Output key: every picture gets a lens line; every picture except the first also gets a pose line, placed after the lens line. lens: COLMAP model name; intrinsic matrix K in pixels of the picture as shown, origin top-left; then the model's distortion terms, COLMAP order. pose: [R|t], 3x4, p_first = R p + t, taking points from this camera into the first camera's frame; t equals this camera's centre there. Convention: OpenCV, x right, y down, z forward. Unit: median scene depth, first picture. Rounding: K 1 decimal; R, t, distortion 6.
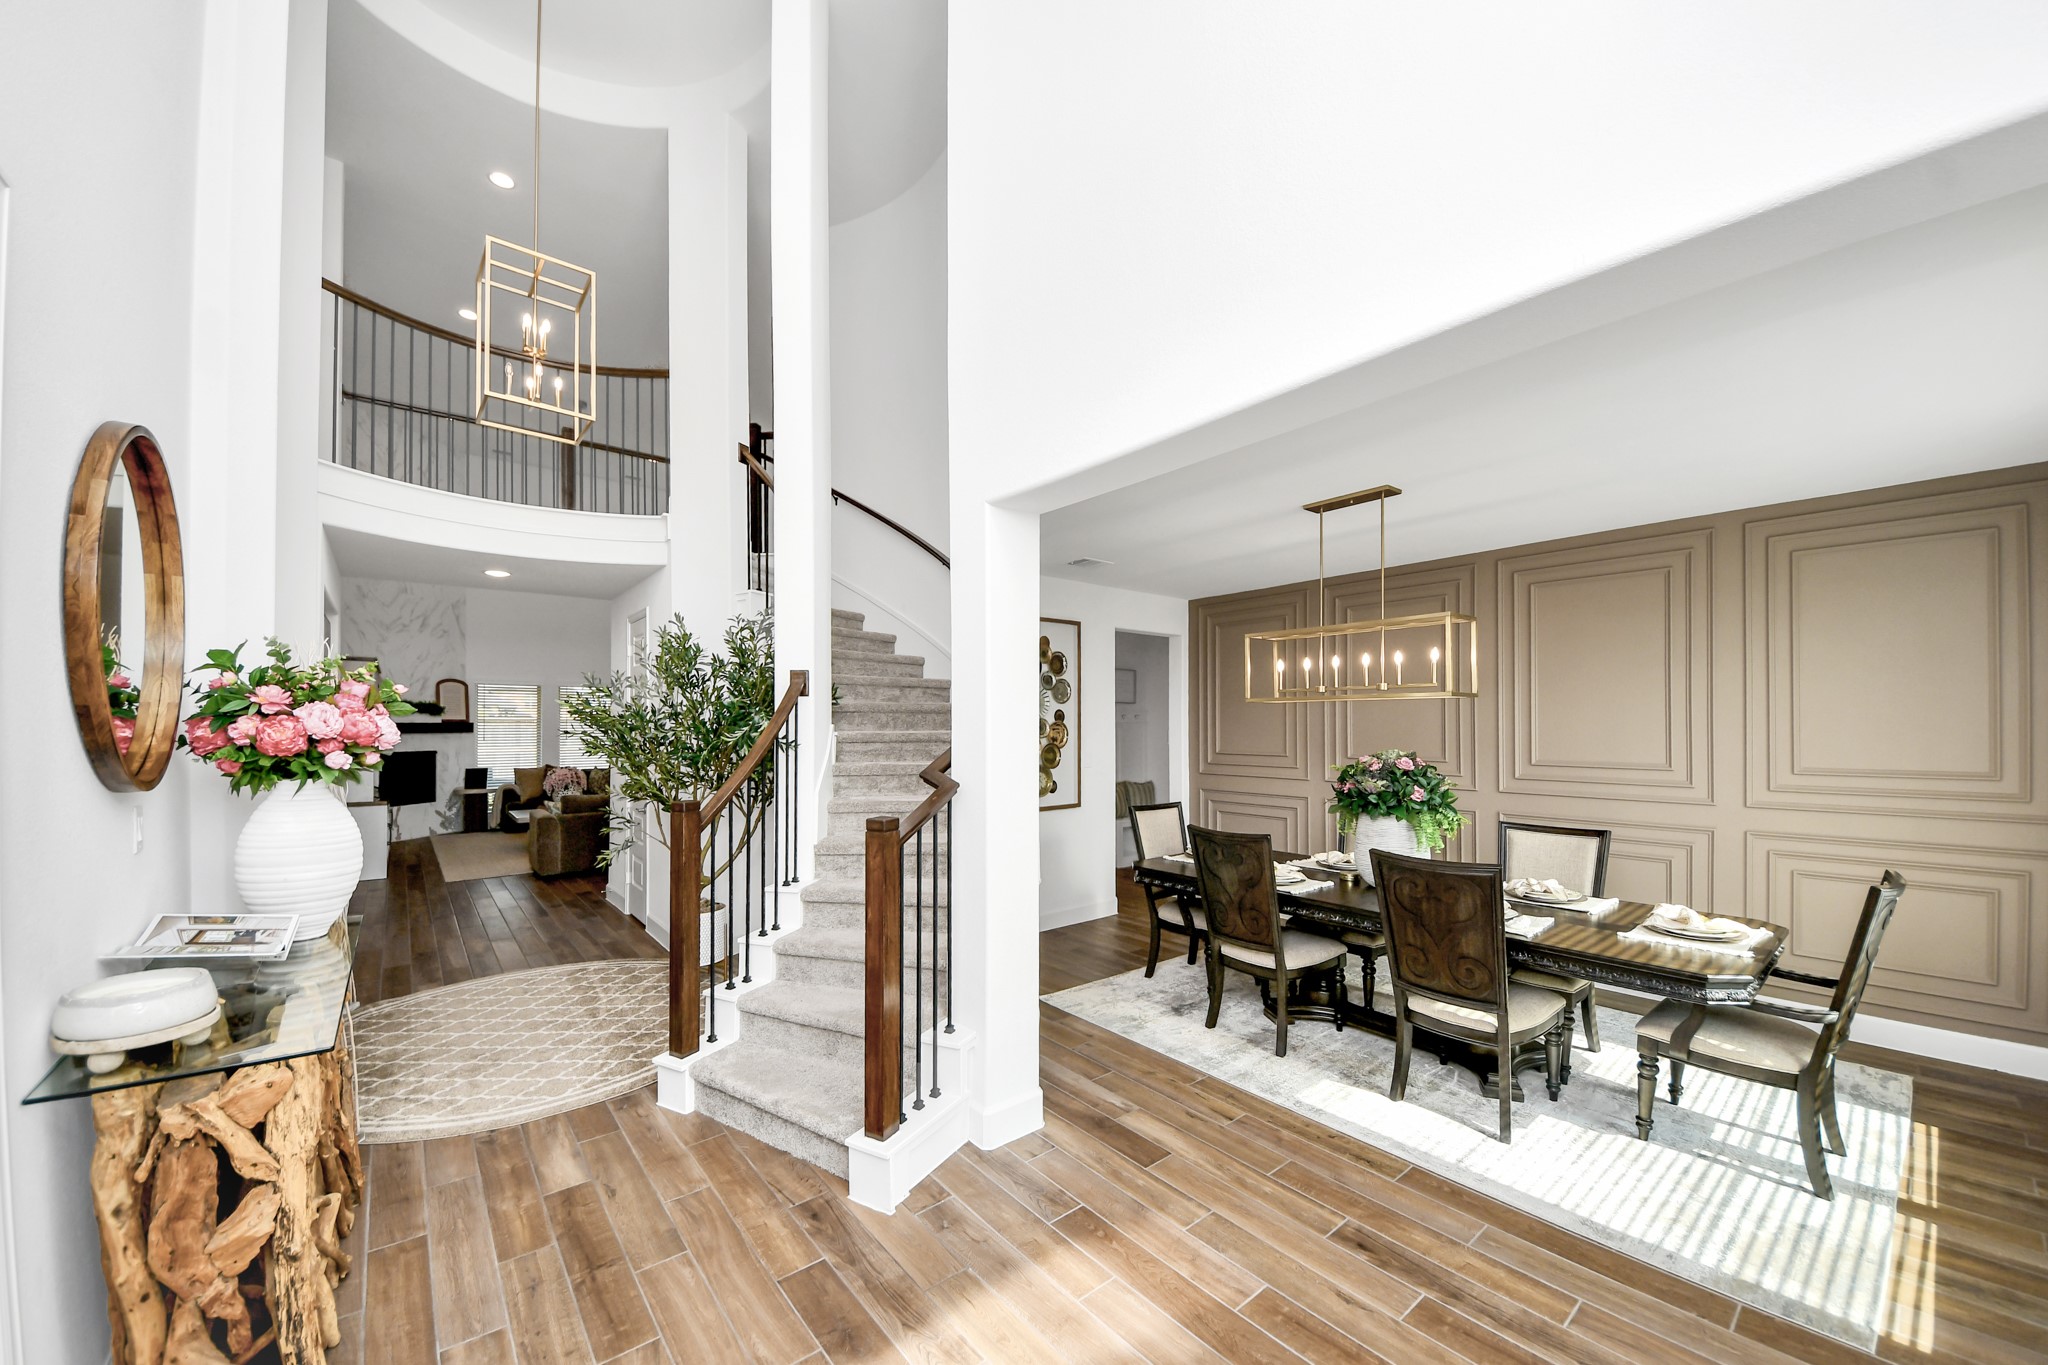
lens RADIAL K [[731.5, 0, 1024.8], [0, 731.5, 717.9], [0, 0, 1]] dist [-0.034200, 0.000073]
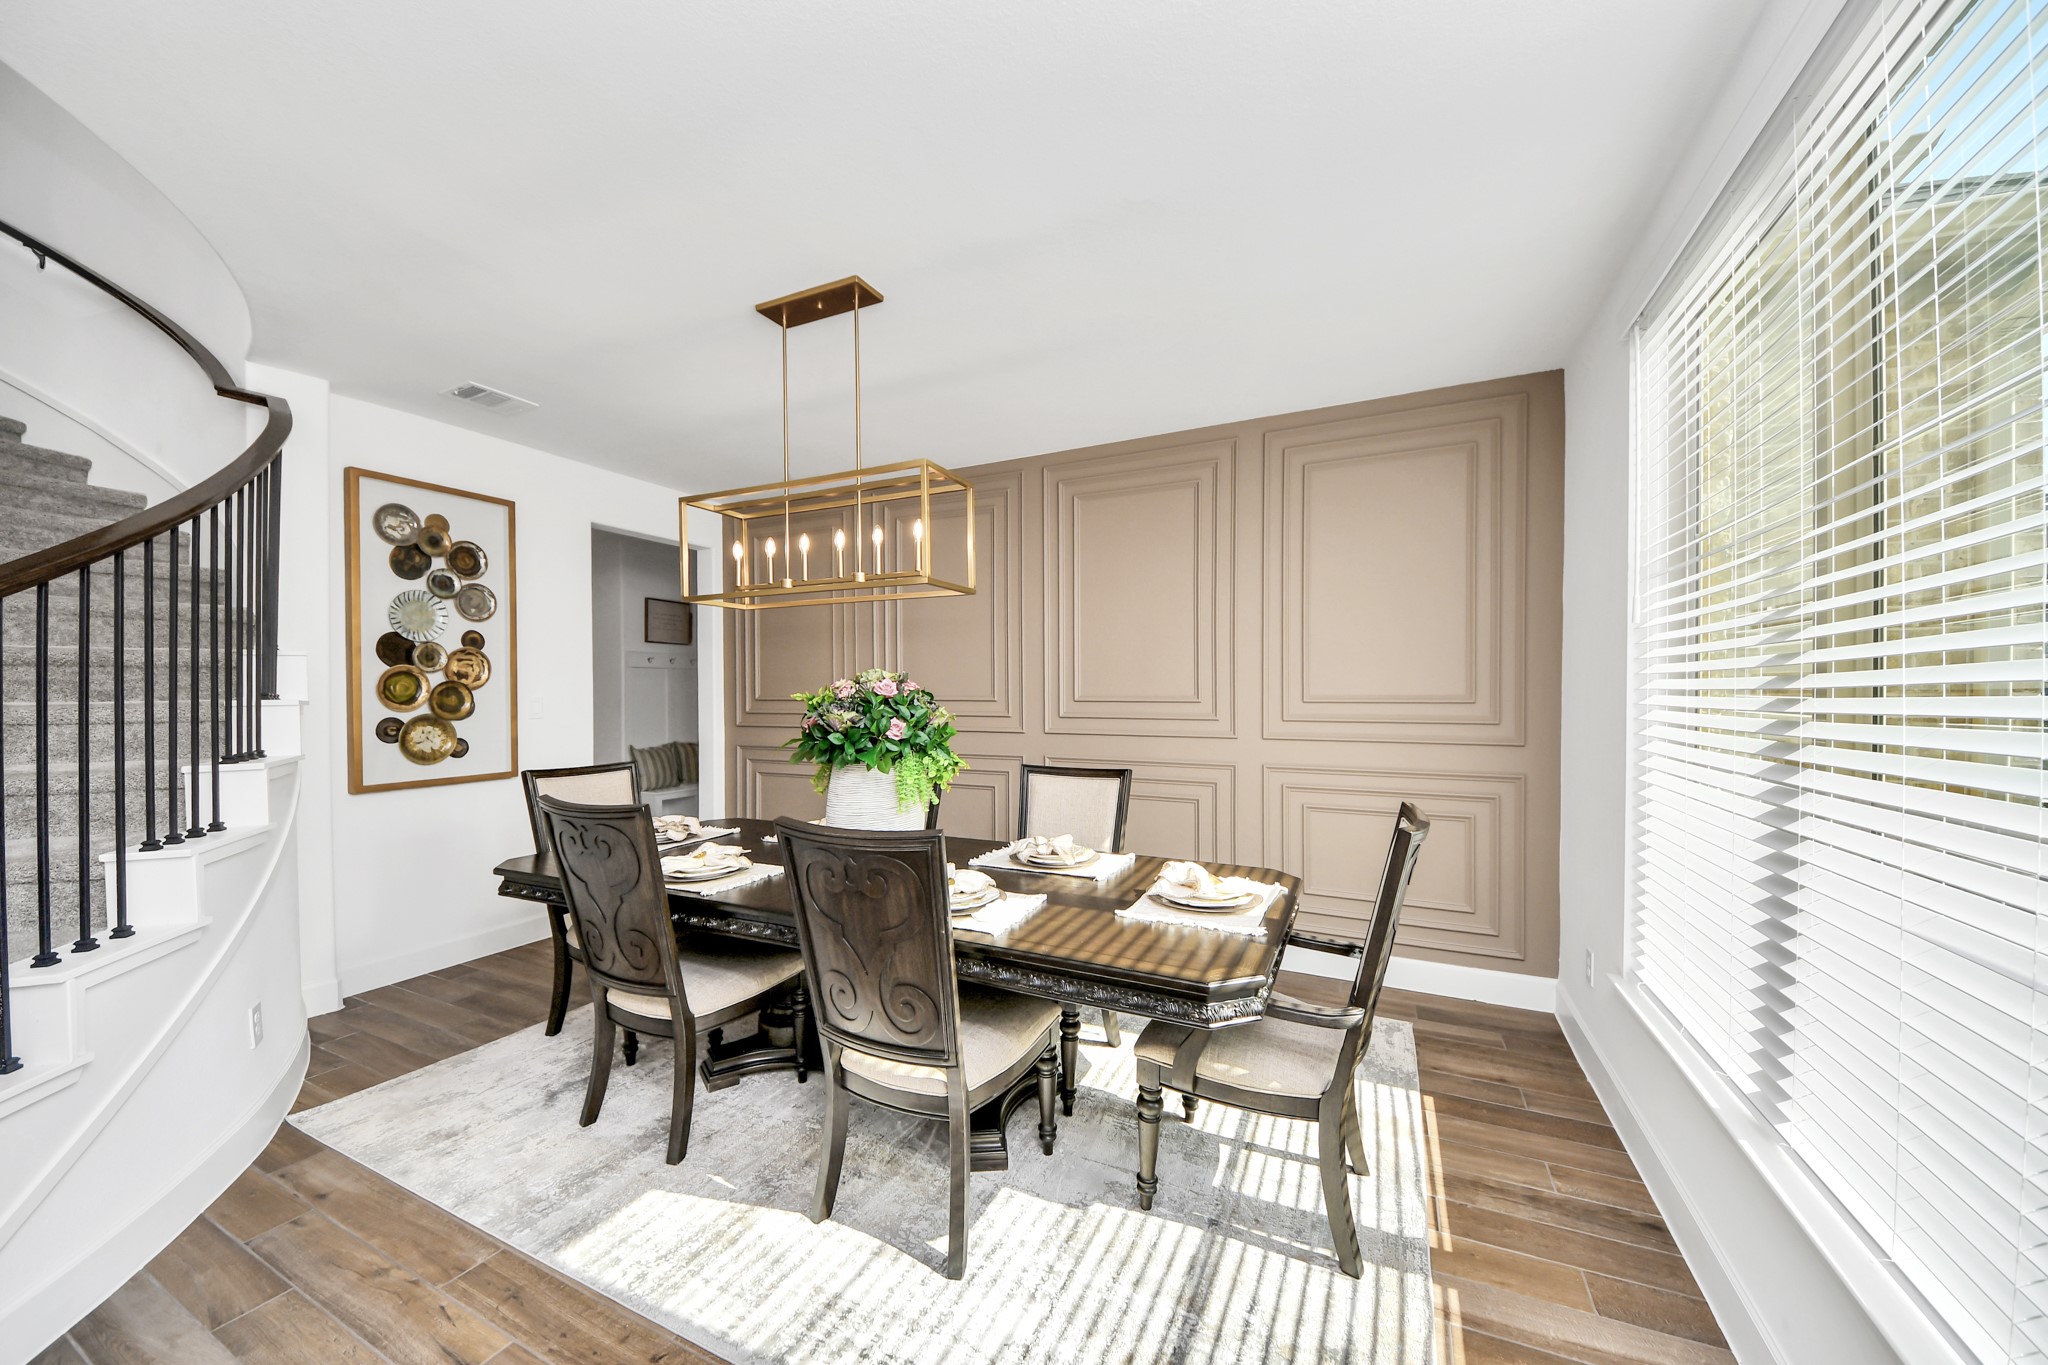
lens RADIAL K [[747.5, 0, 1043.3], [0, 747.5, 705.9], [0, 0, 1]] dist [-0.027583, 0.000049]
pose [[0.875388, -0.011122, 0.483294, 0.329215], [-0.002980, 0.999592, 0.028402, 0.063720], [-0.483413, -0.026303, 0.874997, 0.314453]]
